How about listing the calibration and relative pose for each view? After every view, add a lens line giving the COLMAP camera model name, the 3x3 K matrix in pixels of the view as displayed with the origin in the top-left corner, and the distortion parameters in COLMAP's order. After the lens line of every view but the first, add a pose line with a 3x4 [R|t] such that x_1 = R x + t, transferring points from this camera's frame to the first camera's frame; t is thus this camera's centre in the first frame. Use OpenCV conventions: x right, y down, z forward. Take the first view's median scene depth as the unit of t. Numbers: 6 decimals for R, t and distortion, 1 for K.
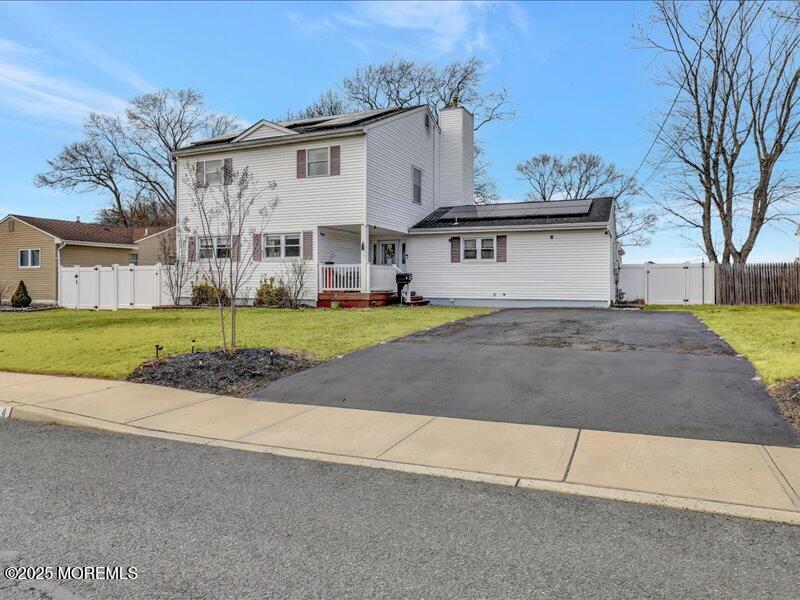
lens RADIAL K [[551.7, 0, 400.0], [0, 551.7, 300.0], [0, 0, 1]] dist [-0.008062, -0.002510]
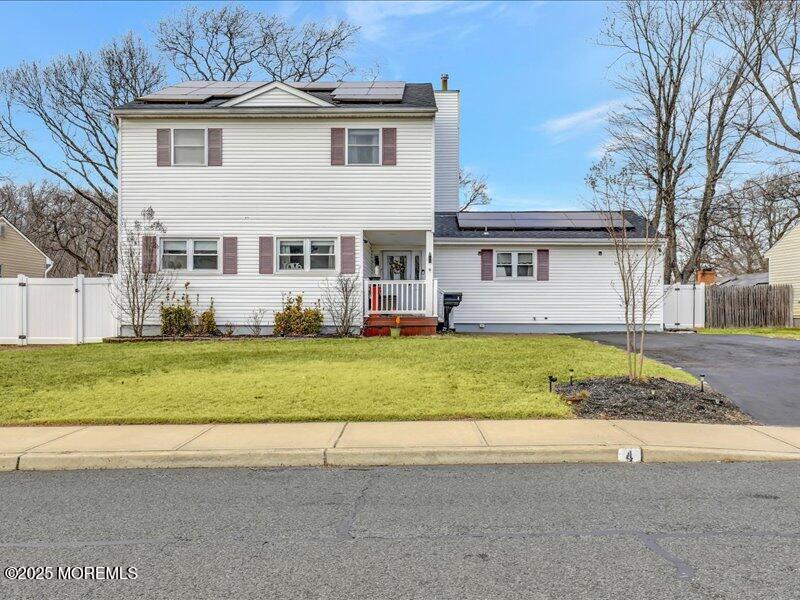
lens RADIAL K [[721.9, 0, 400.0], [0, 721.9, 332.5], [0, 0, 1]] dist [0.014320, 0.006312]
pose [[0.922999, -0.013431, 0.384568, -0.469905], [0.013051, 0.999908, 0.003597, 0.005373], [-0.384581, 0.001699, 0.923090, 0.050750]]
